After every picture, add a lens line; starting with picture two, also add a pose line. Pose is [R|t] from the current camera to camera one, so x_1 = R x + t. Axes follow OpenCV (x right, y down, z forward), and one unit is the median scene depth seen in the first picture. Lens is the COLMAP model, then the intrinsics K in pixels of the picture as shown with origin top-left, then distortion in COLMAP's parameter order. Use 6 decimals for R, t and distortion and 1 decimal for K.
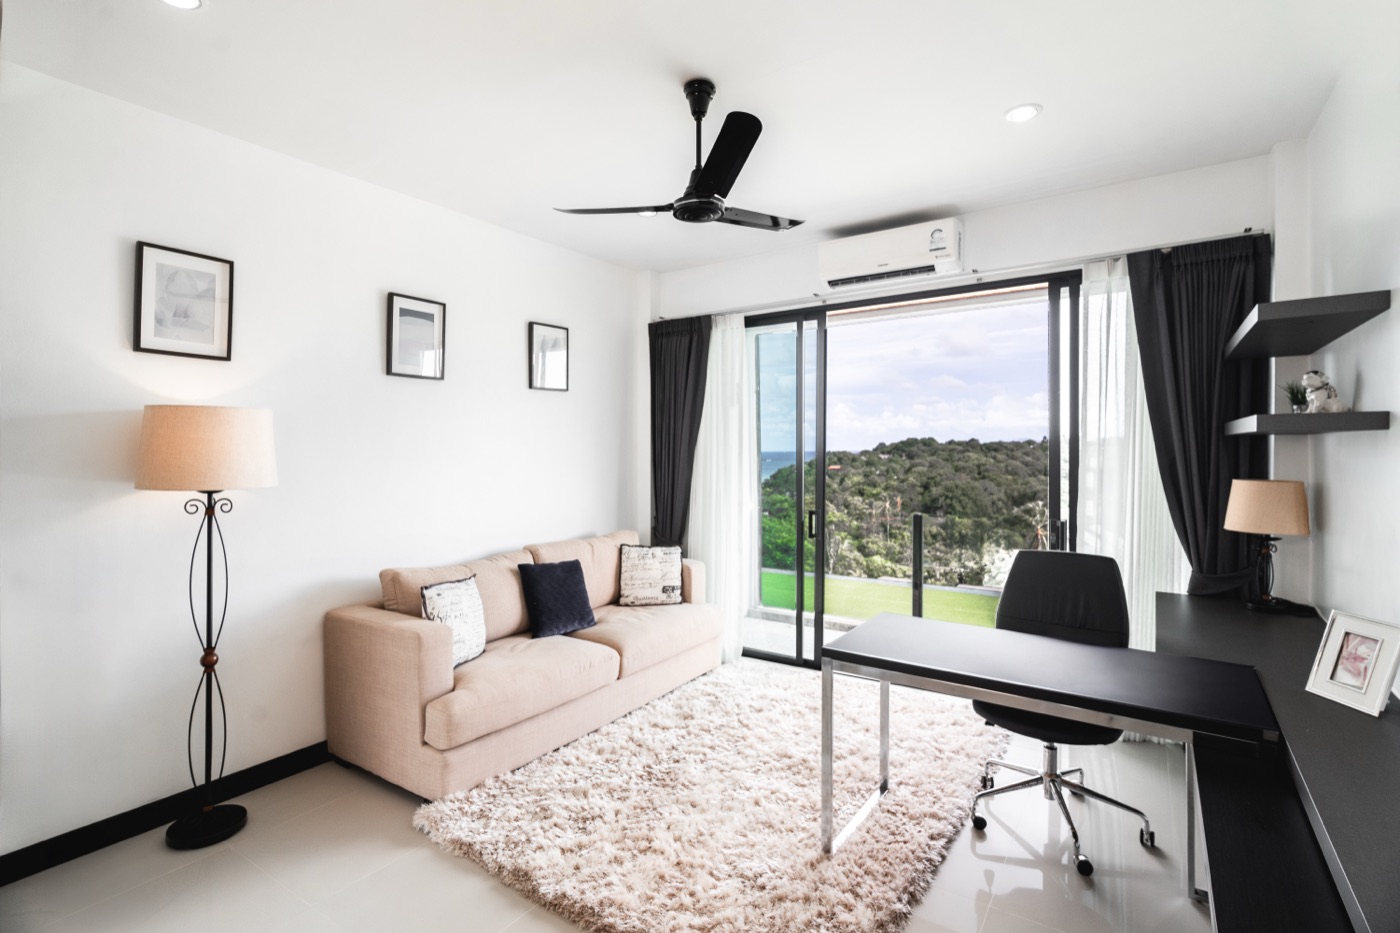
lens RADIAL K [[668.9, 0, 681.3], [0, 668.9, 447.9], [0, 0, 1]] dist [-0.001940, -0.000019]
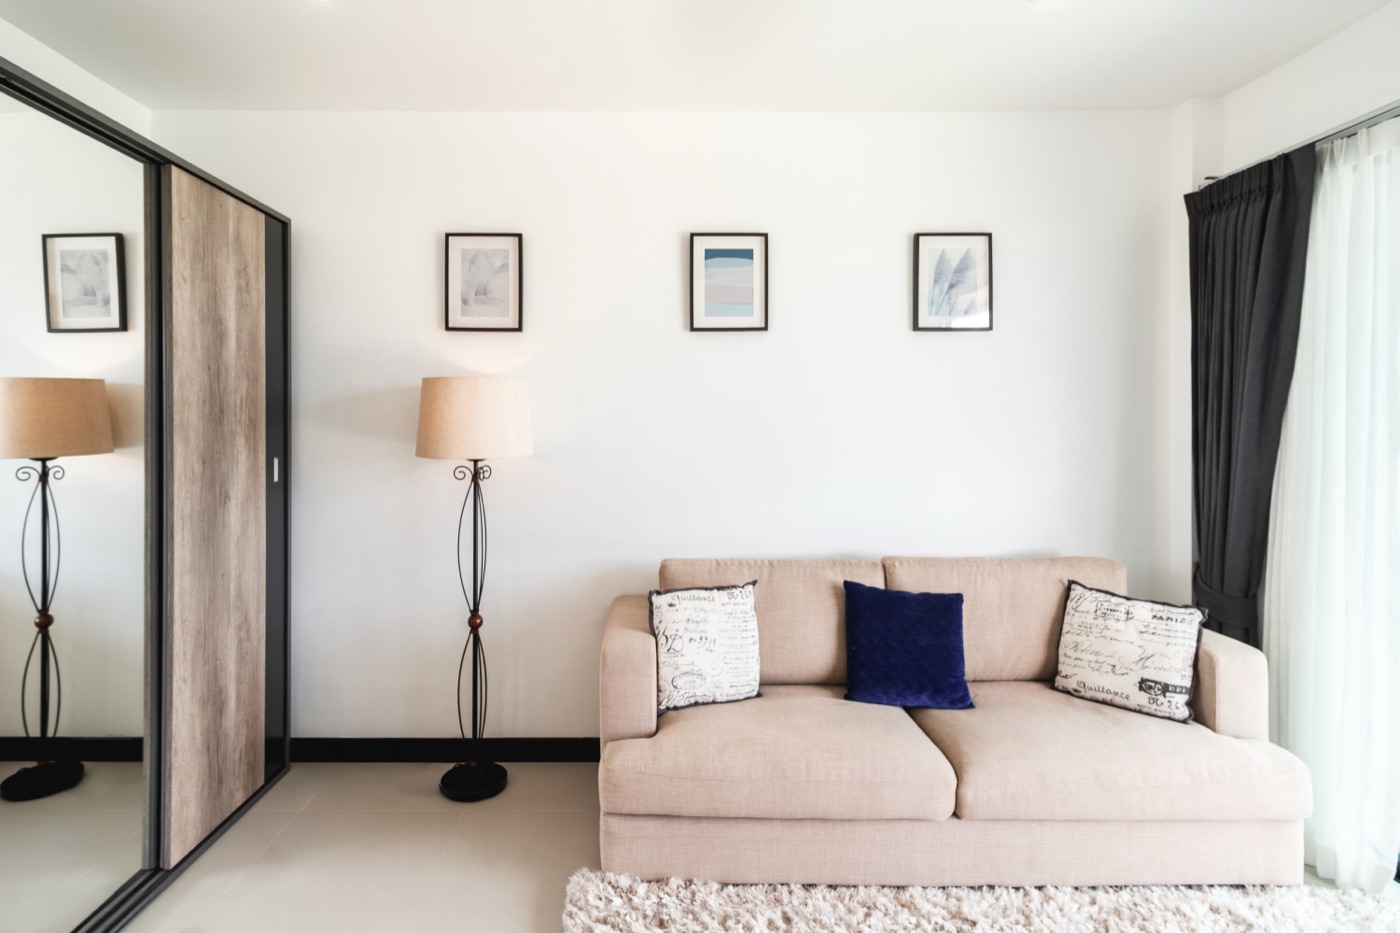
lens RADIAL K [[688.2, 0, 699.8], [0, 688.2, 424.4], [0, 0, 1]] dist [0.002524, 0.001306]
pose [[0.576448, 0.007013, -0.817104, 0.263801], [-0.003255, 0.999975, 0.006286, 0.002669], [0.817127, -0.000964, 0.576456, 0.479149]]
